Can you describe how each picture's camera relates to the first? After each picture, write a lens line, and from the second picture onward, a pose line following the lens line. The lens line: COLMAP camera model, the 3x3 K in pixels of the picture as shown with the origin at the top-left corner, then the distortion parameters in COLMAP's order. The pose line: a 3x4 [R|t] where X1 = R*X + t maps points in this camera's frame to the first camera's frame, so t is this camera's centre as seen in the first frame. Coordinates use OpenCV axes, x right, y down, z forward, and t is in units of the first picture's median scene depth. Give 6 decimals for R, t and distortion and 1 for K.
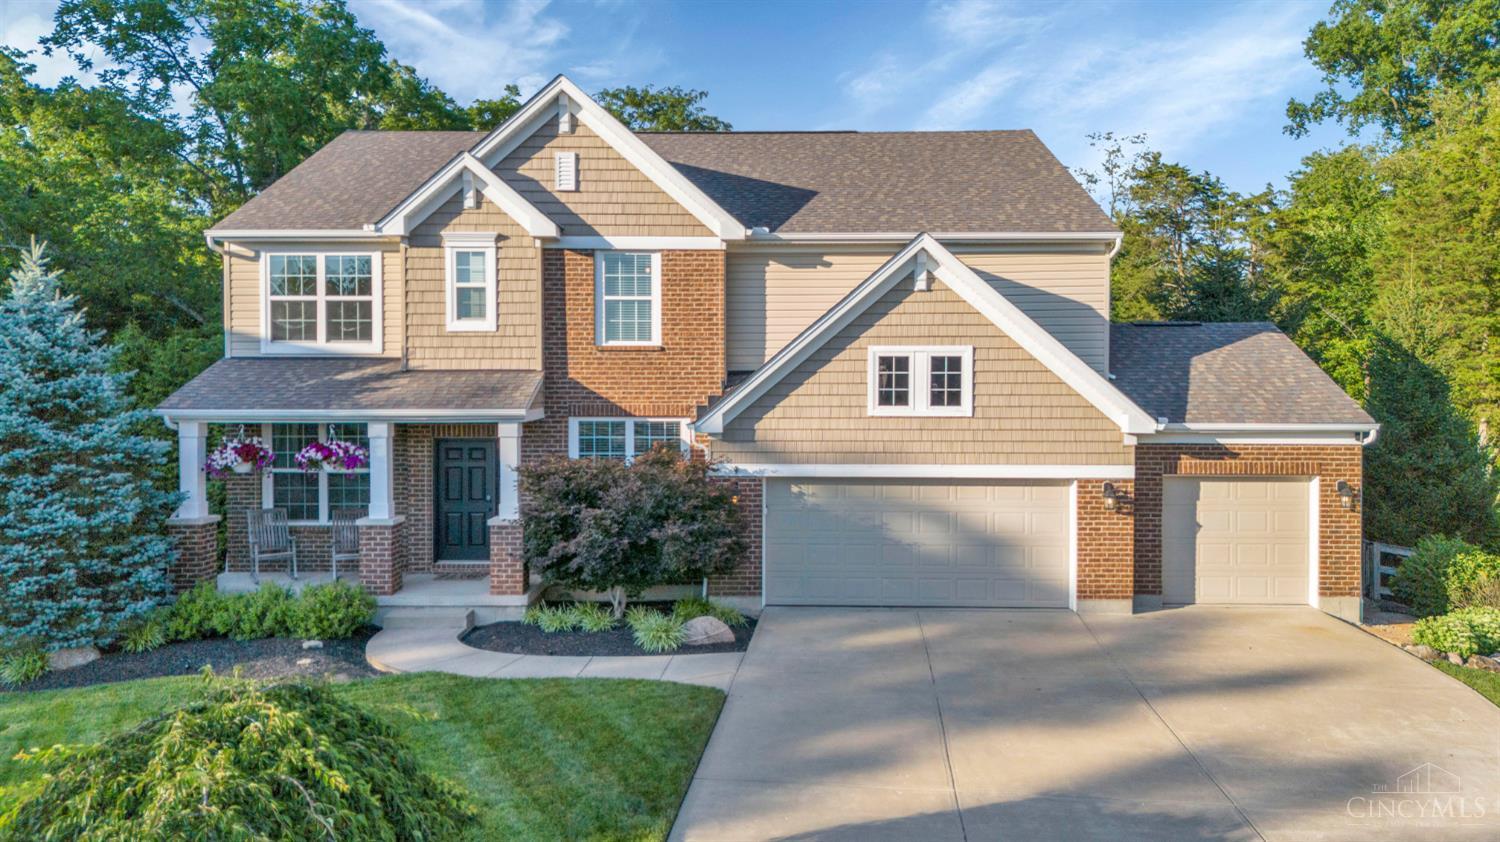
lens RADIAL K [[1114.1, 0, 750.0], [0, 1114.1, 421.0], [0, 0, 1]] dist [0.078203, -0.001852]
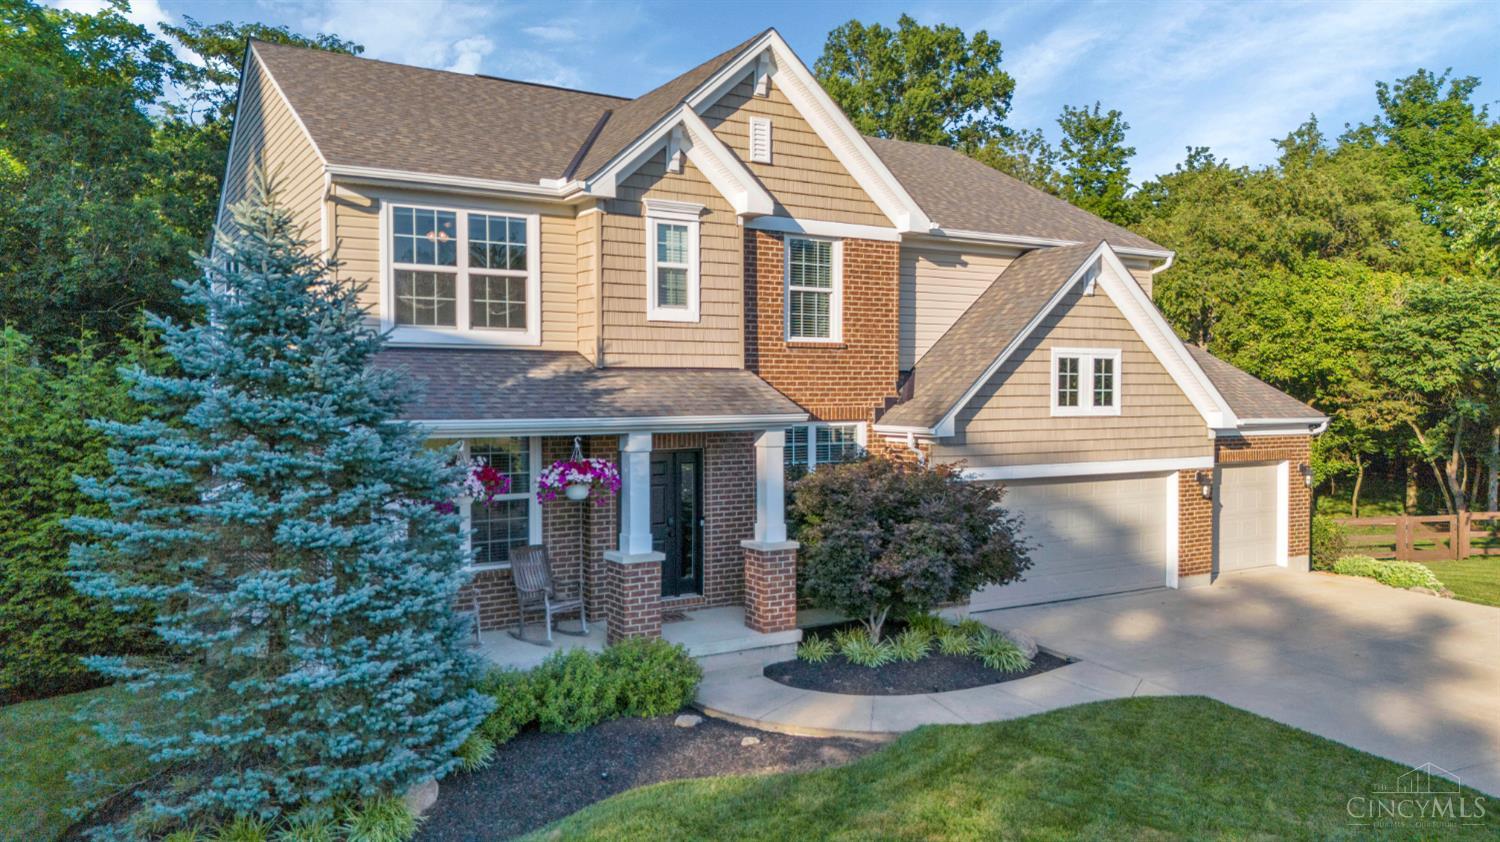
lens RADIAL K [[1123.6, 0, 750.0], [0, 1123.6, 421.0], [0, 0, 1]] dist [0.107453, -0.000509]
pose [[0.833362, -0.016128, 0.552492, -0.668498], [0.017175, 0.999847, 0.003281, -0.007971], [-0.552461, 0.006755, 0.833512, 0.278210]]
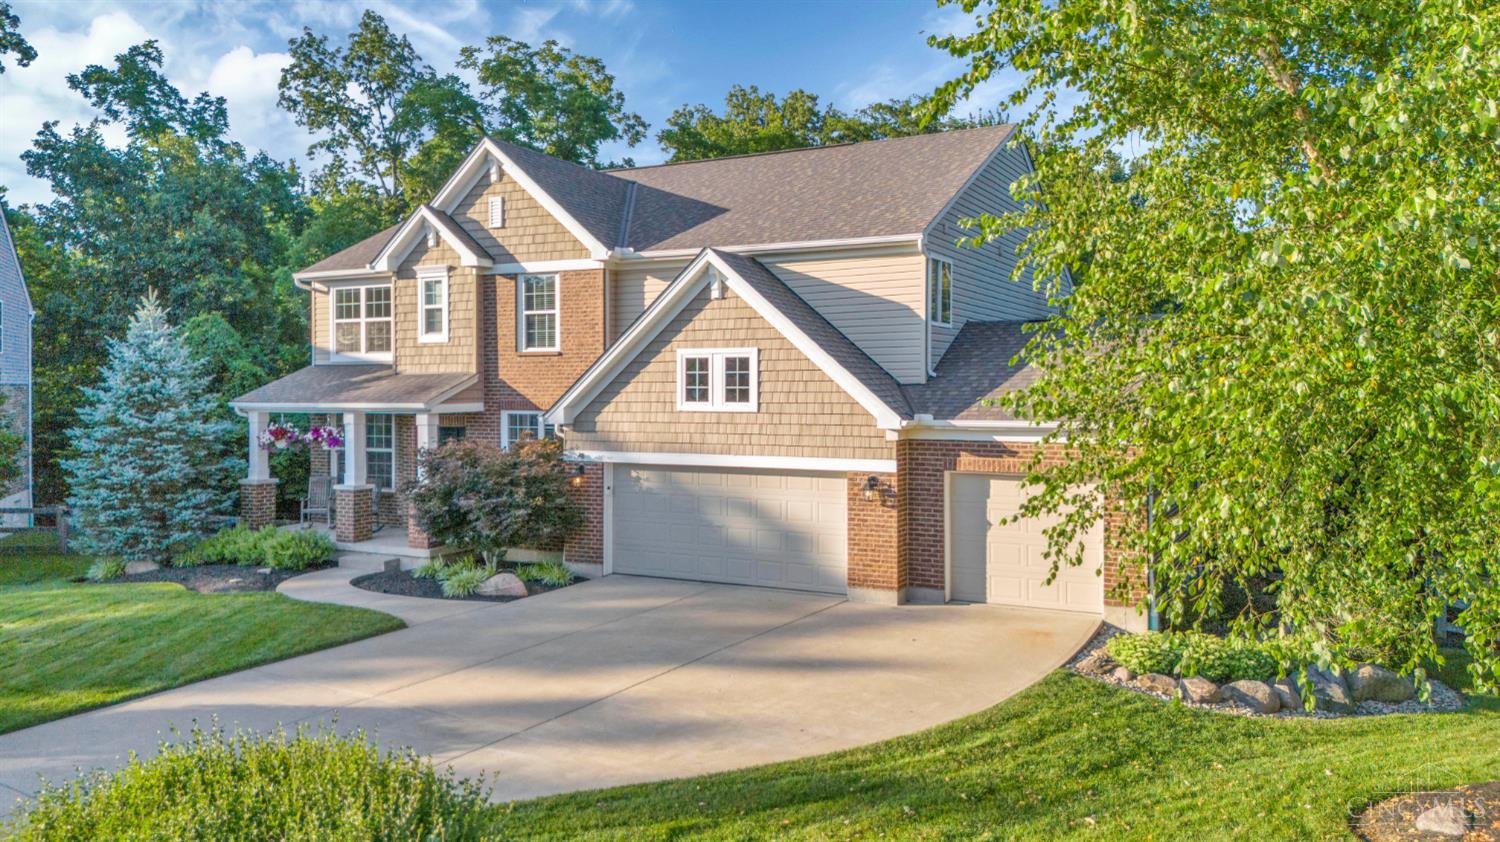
lens RADIAL K [[1101.8, 0, 749.1], [0, 1101.8, 405.1], [0, 0, 1]] dist [0.061077, -0.001413]
pose [[0.895344, 0.005310, -0.445343, 0.643868], [-0.011011, 0.999887, -0.010215, 0.000357], [0.445238, 0.014050, 0.895302, 0.029185]]
